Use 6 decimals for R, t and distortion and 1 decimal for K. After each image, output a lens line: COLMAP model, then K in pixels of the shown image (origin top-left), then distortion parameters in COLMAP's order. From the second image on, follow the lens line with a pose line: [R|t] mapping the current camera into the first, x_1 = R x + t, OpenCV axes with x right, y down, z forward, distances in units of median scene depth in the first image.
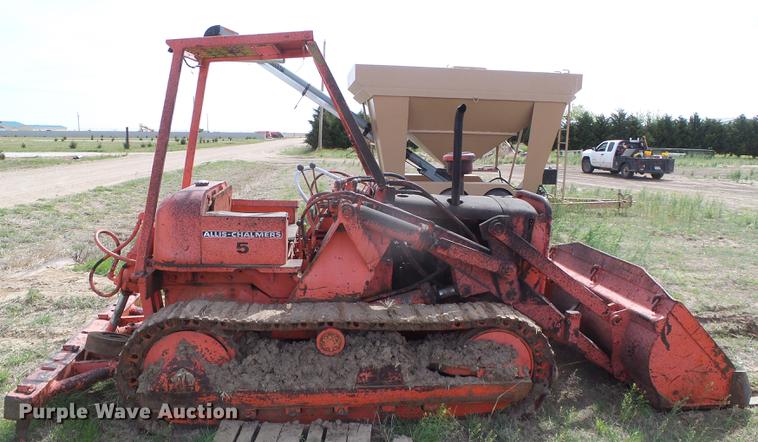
lens RADIAL K [[540.8, 0, 381.6], [0, 540.8, 220.7], [0, 0, 1]] dist [-0.018341, -0.001802]
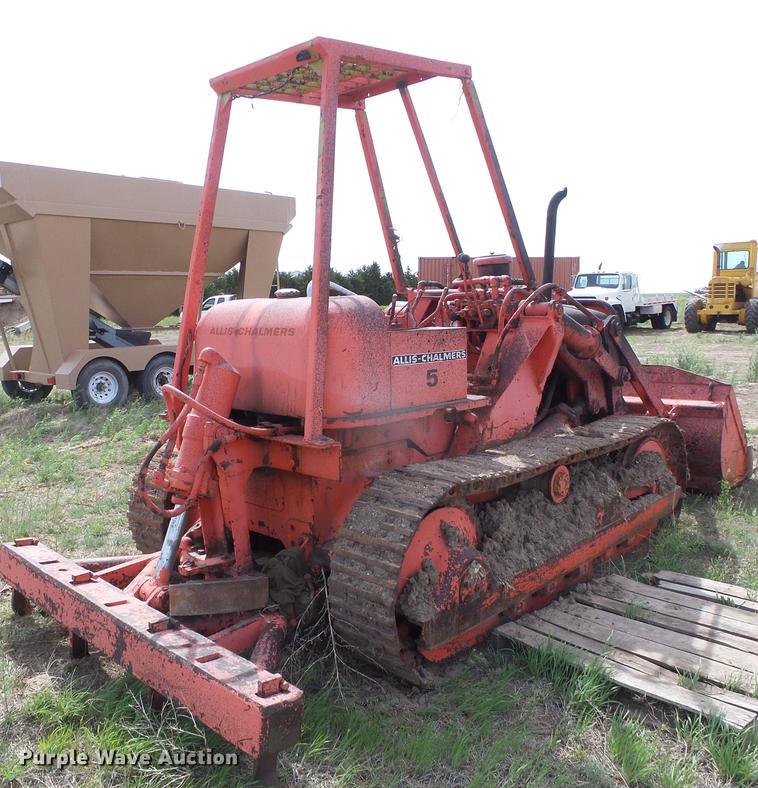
lens RADIAL K [[737.8, 0, 384.5], [0, 737.8, 393.8], [0, 0, 1]] dist [-0.024968, 0.000000]
pose [[0.744650, -0.116463, 0.657216, -0.896357], [0.137634, 0.990290, 0.019543, 0.043926], [-0.653111, 0.075903, 0.753449, 0.360062]]
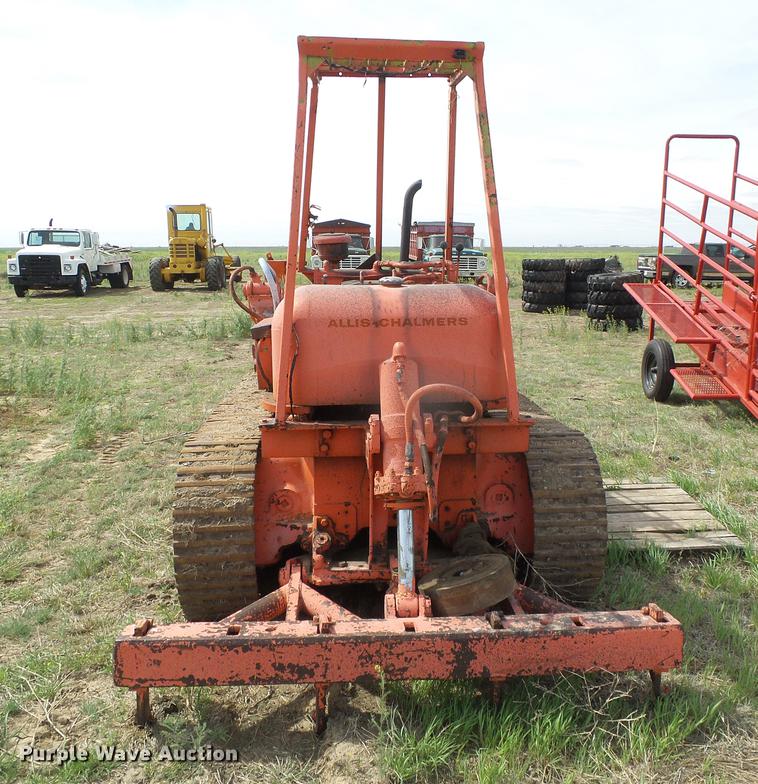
lens RADIAL K [[734.0, 0, 411.9], [0, 734.0, 378.3], [0, 0, 1]] dist [-0.024968, 0.000000]
pose [[-0.014564, -0.193098, 0.981071, -1.275599], [0.156017, 0.968719, 0.192982, -0.132568], [-0.987647, 0.155875, 0.016019, 1.097948]]
